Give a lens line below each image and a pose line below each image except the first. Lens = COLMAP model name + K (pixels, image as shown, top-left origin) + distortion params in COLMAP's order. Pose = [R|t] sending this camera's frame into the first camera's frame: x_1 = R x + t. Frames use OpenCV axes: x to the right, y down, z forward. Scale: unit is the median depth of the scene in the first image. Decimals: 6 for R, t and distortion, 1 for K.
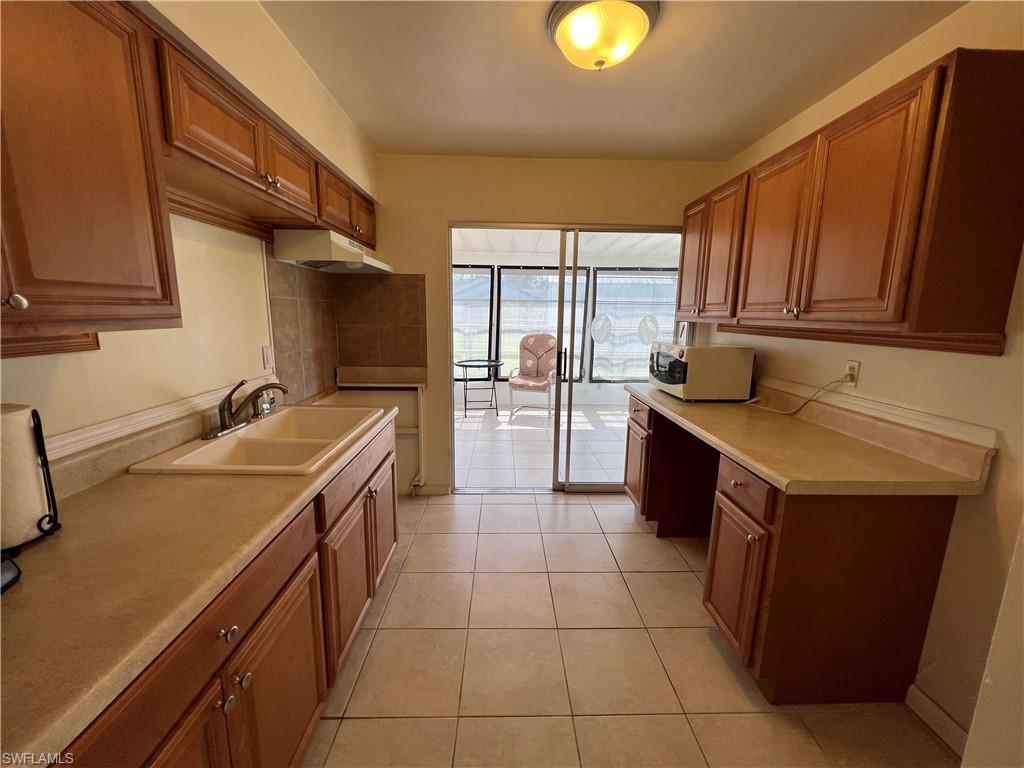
lens RADIAL K [[411.4, 0, 509.2], [0, 411.4, 386.6], [0, 0, 1]] dist [-0.000698, -0.000102]
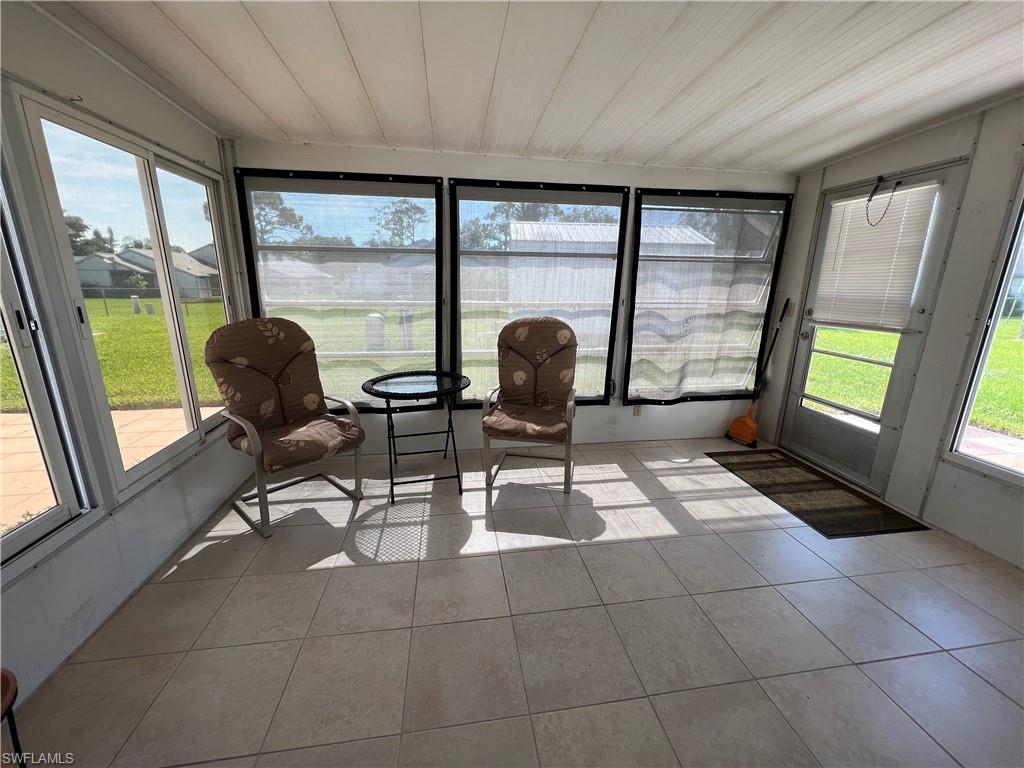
lens RADIAL K [[411.4, 0, 516.2], [0, 411.4, 383.1], [0, 0, 1]] dist [-0.000698, -0.000102]
pose [[0.989590, -0.032836, 0.140118, -0.025090], [0.024465, 0.997834, 0.061056, -0.078347], [-0.141819, -0.056993, 0.988251, 0.481798]]
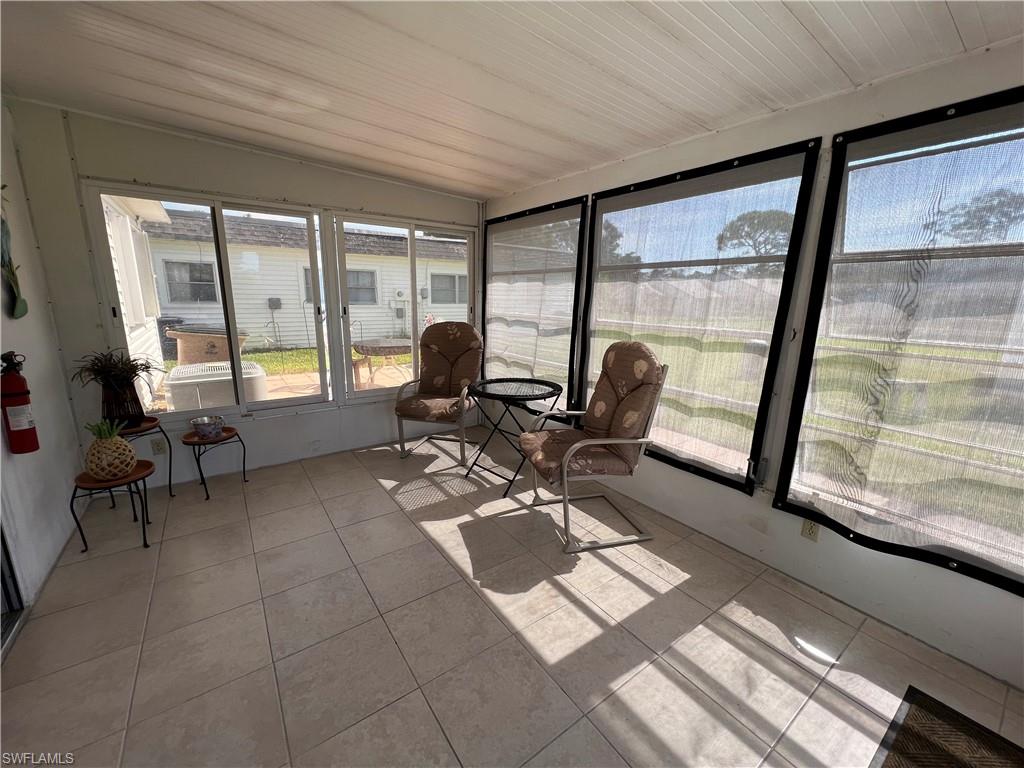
lens RADIAL K [[411.4, 0, 508.7], [0, 411.4, 382.0], [0, 0, 1]] dist [-0.000698, -0.000102]
pose [[0.575118, 0.168900, -0.800445, 0.326807], [-0.164314, 0.982364, 0.089228, -0.103786], [0.801399, 0.080208, 0.592728, 0.639122]]
